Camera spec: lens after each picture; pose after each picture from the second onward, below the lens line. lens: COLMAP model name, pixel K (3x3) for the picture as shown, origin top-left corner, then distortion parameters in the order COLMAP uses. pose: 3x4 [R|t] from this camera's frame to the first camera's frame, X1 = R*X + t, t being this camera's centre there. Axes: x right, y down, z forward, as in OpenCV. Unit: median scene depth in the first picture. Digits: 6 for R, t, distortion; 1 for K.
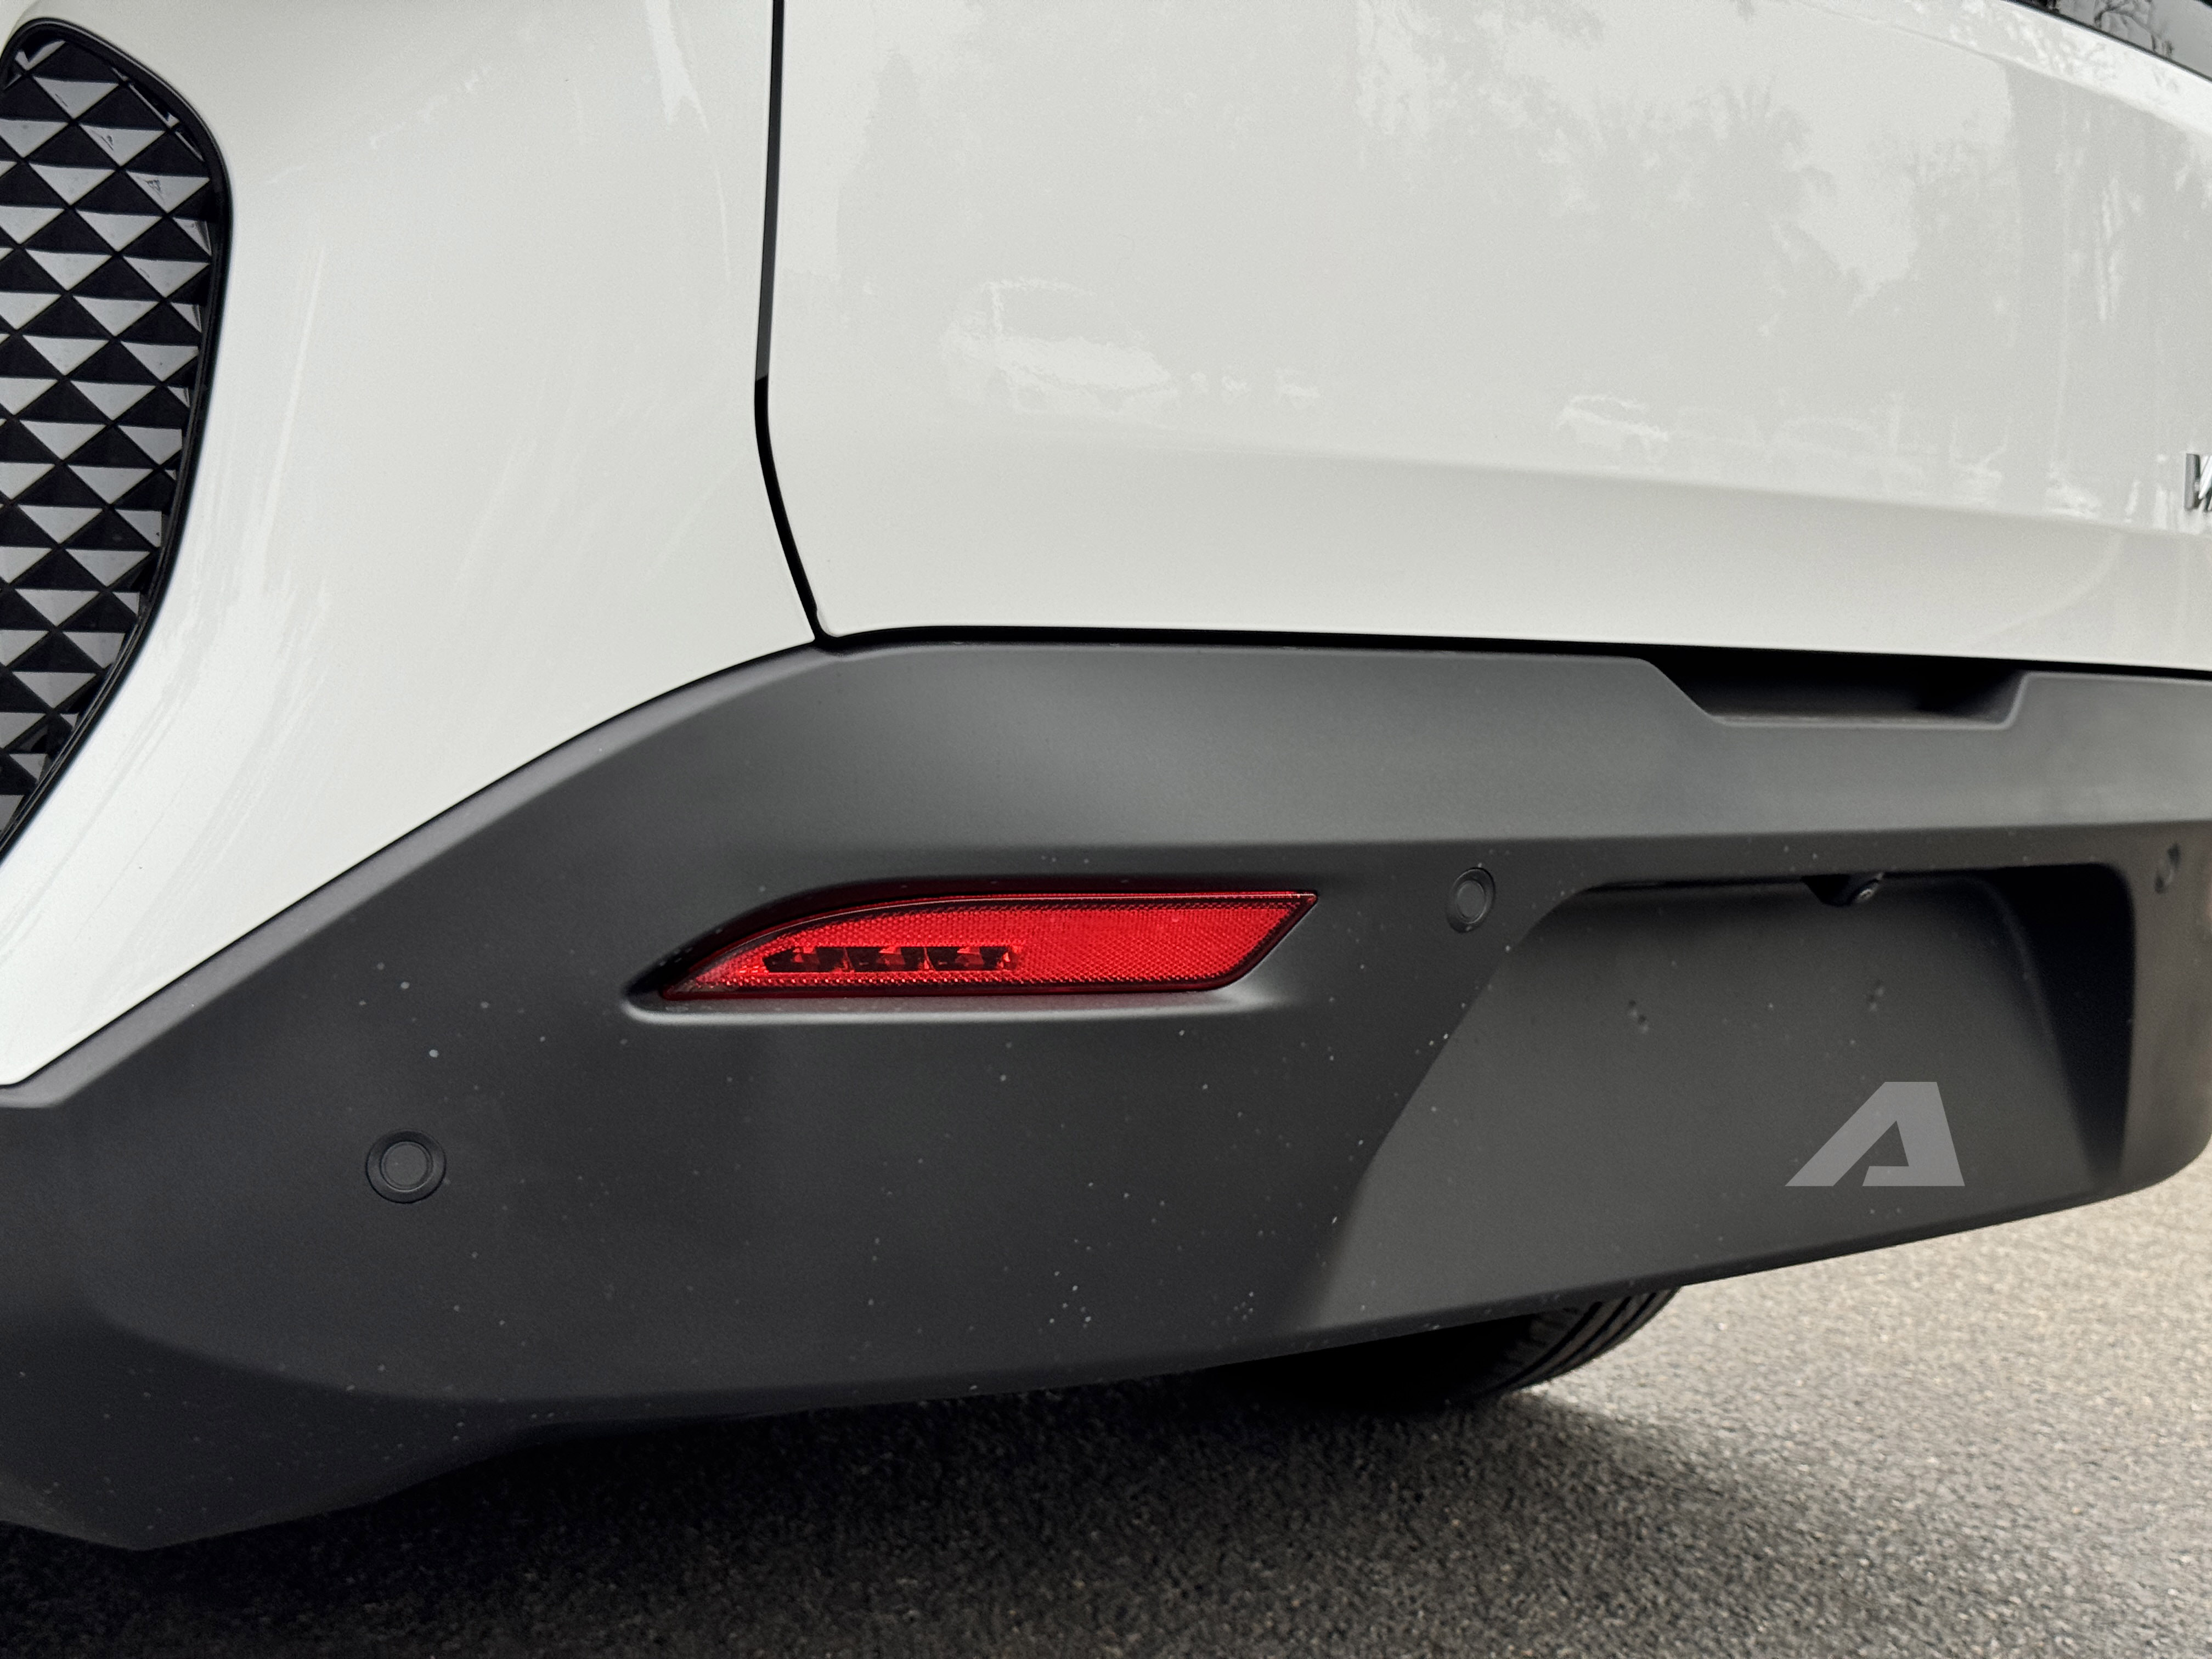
lens RADIAL K [[3143.1, 0, 1109.7], [0, 3143.1, 834.4], [0, 0, 1]] dist [0.203228, -0.460223]
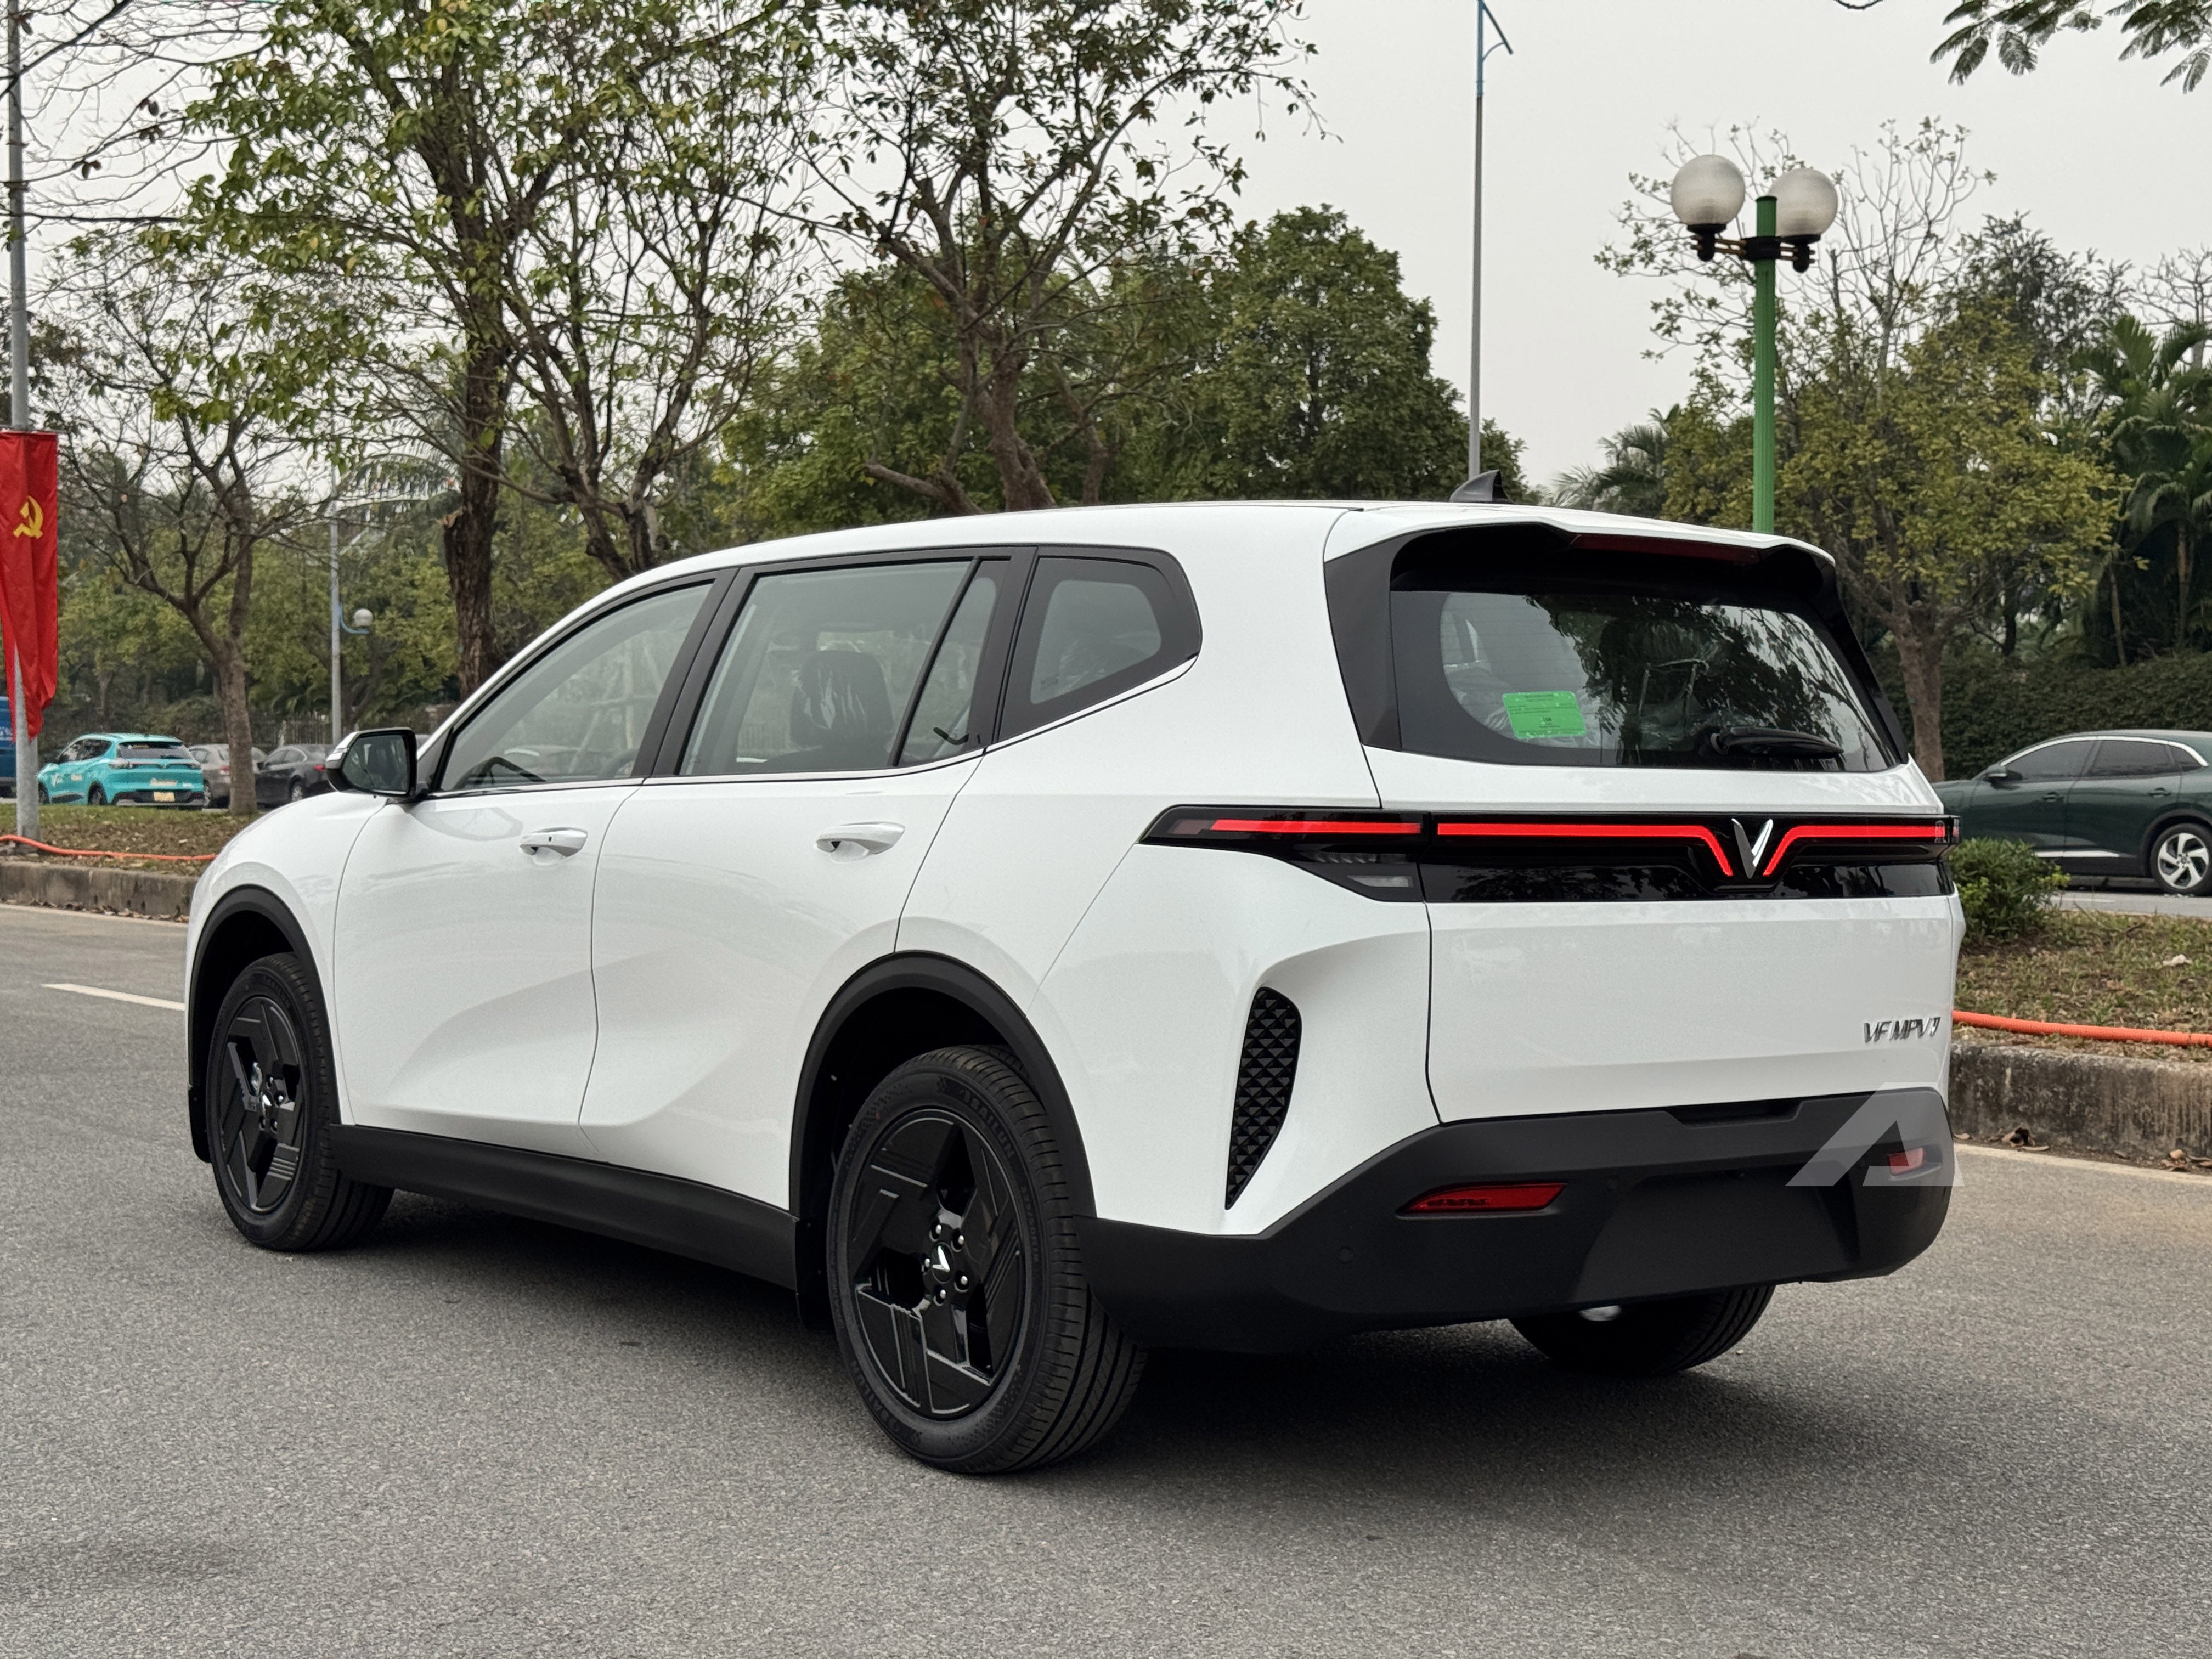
lens RADIAL K [[3143.1, 0, 1109.7], [0, 3143.1, 834.4], [0, 0, 1]] dist [0.203228, -0.460223]
pose [[0.993993, -0.017488, -0.108037, -0.071590], [0.012470, 0.998819, -0.046957, -0.255236], [0.108731, 0.045328, 0.993037, -3.174474]]
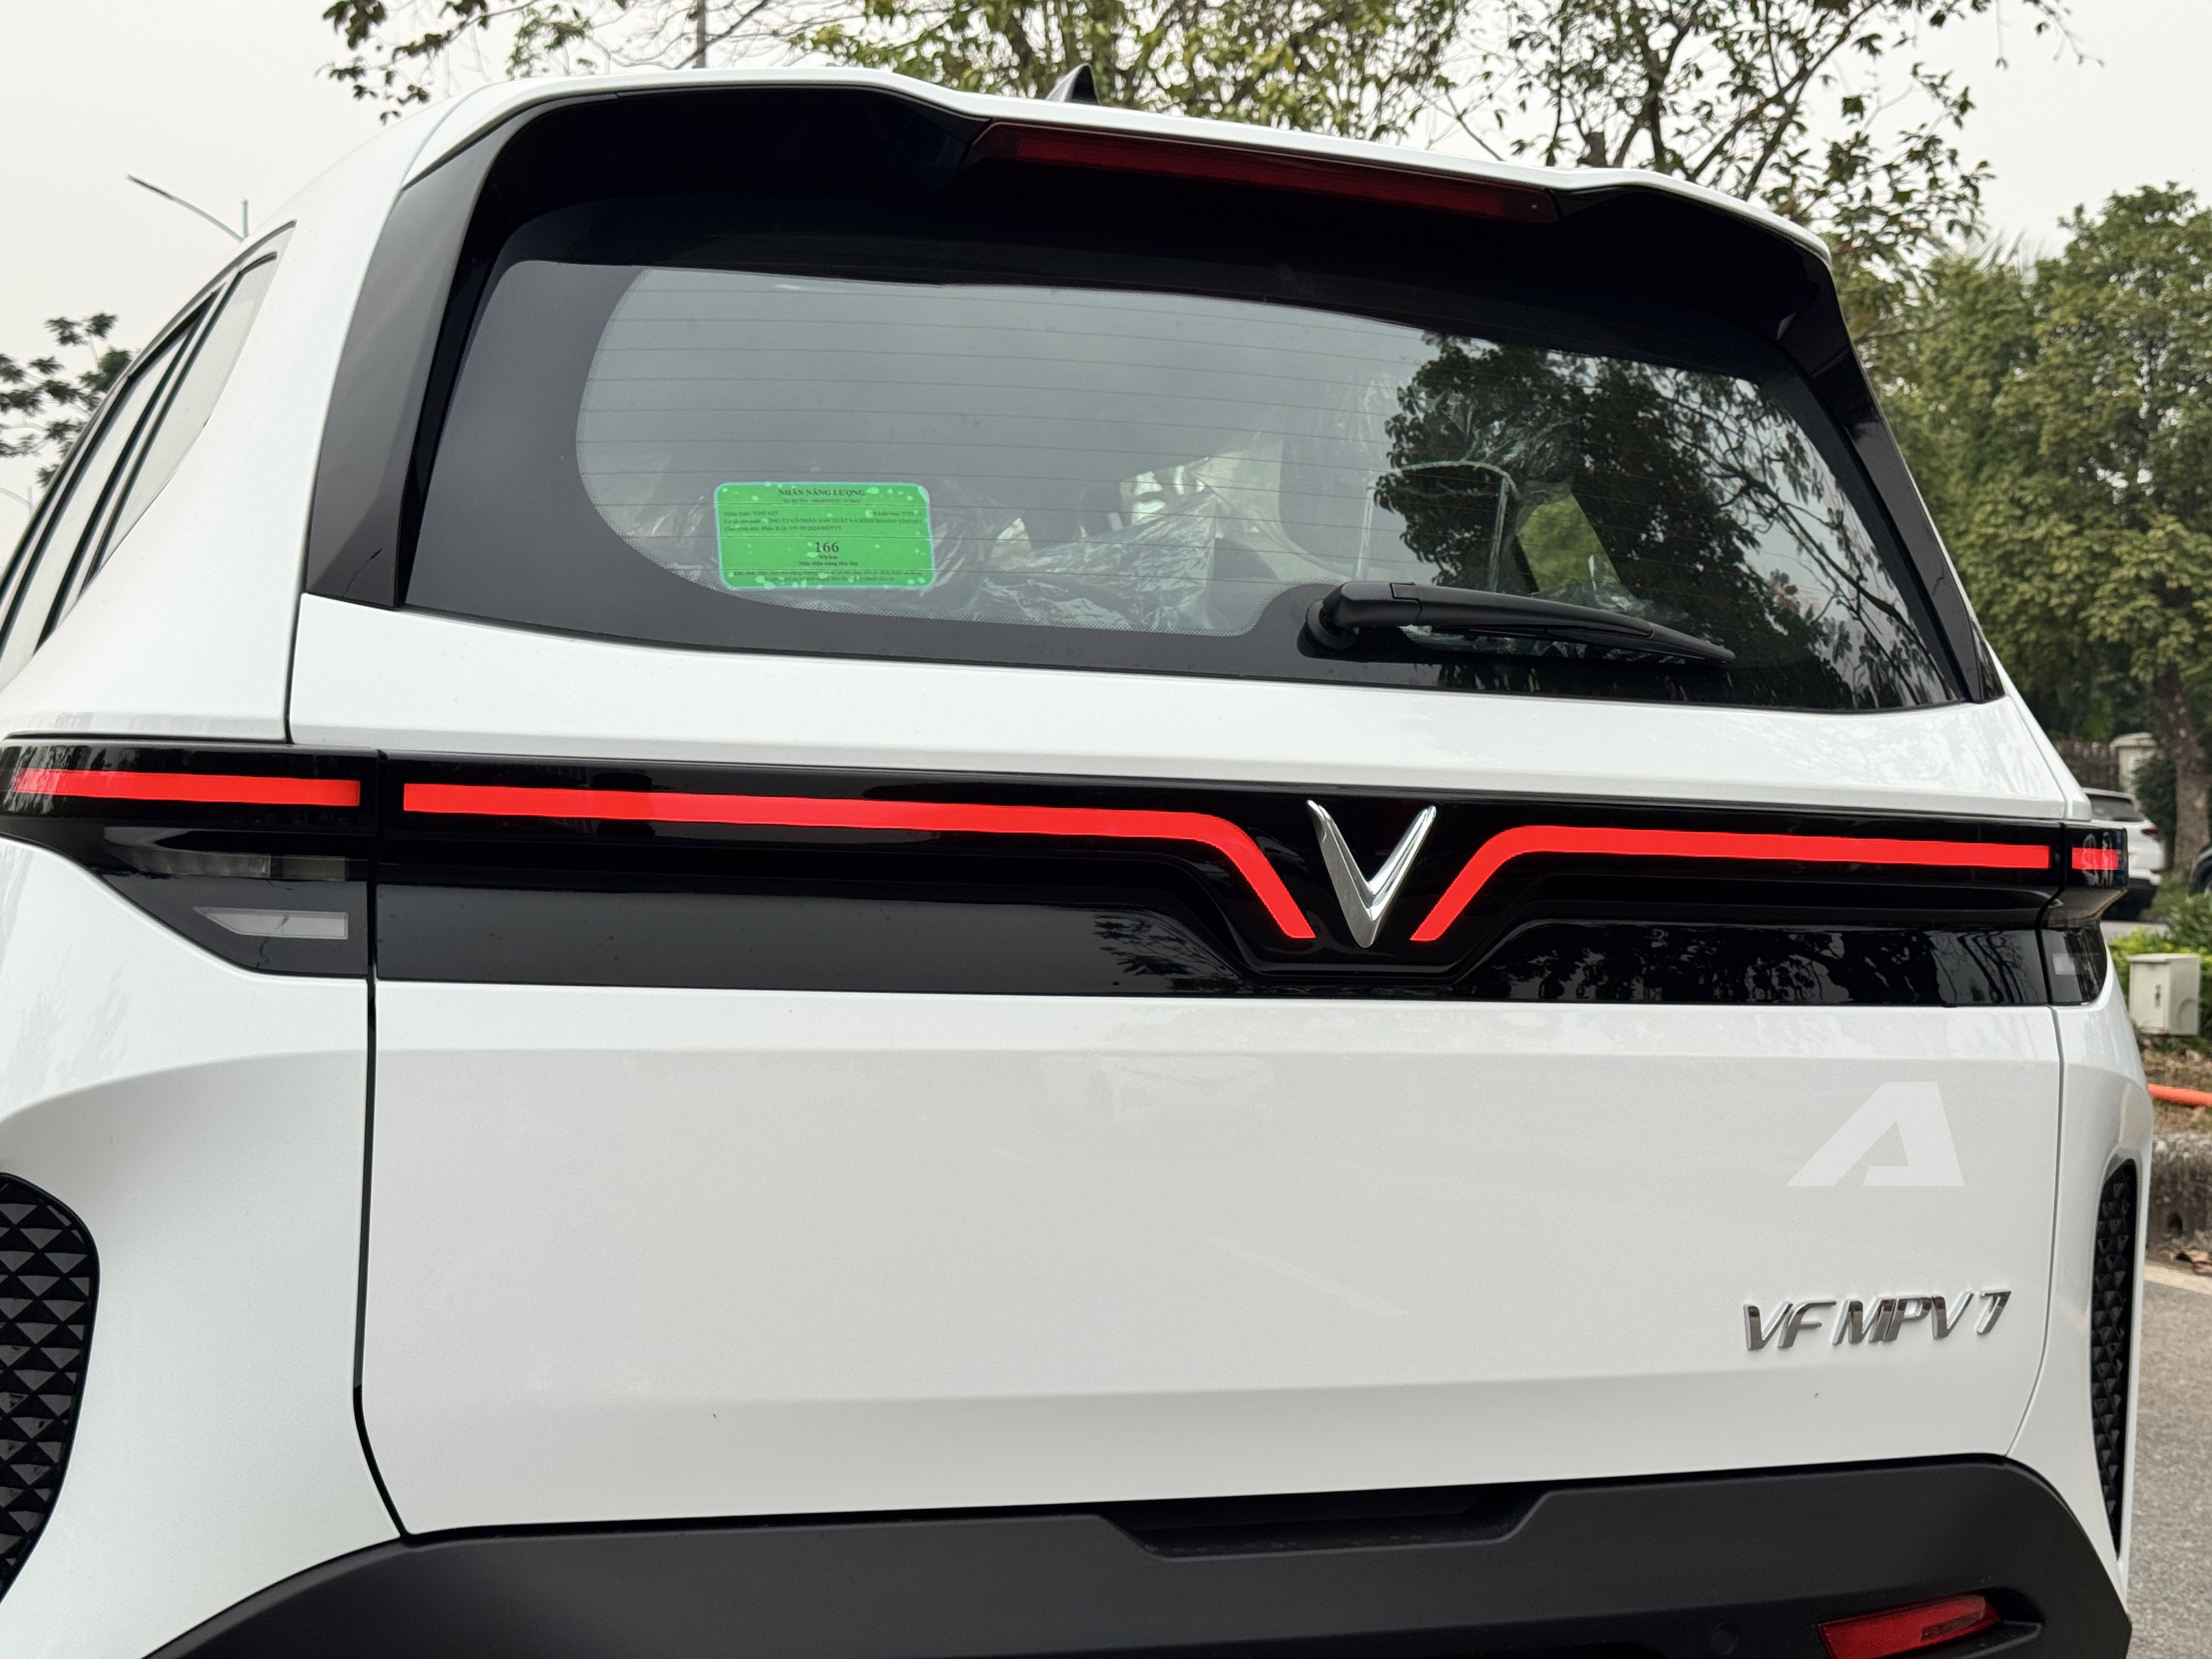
lens RADIAL K [[3143.1, 0, 1109.7], [0, 3143.1, 834.4], [0, 0, 1]] dist [0.203228, -0.460223]
pose [[0.926999, 0.005375, -0.375026, 0.879399], [-0.029978, 0.997760, -0.059800, -0.342992], [0.373865, 0.066677, 0.925083, -0.414964]]
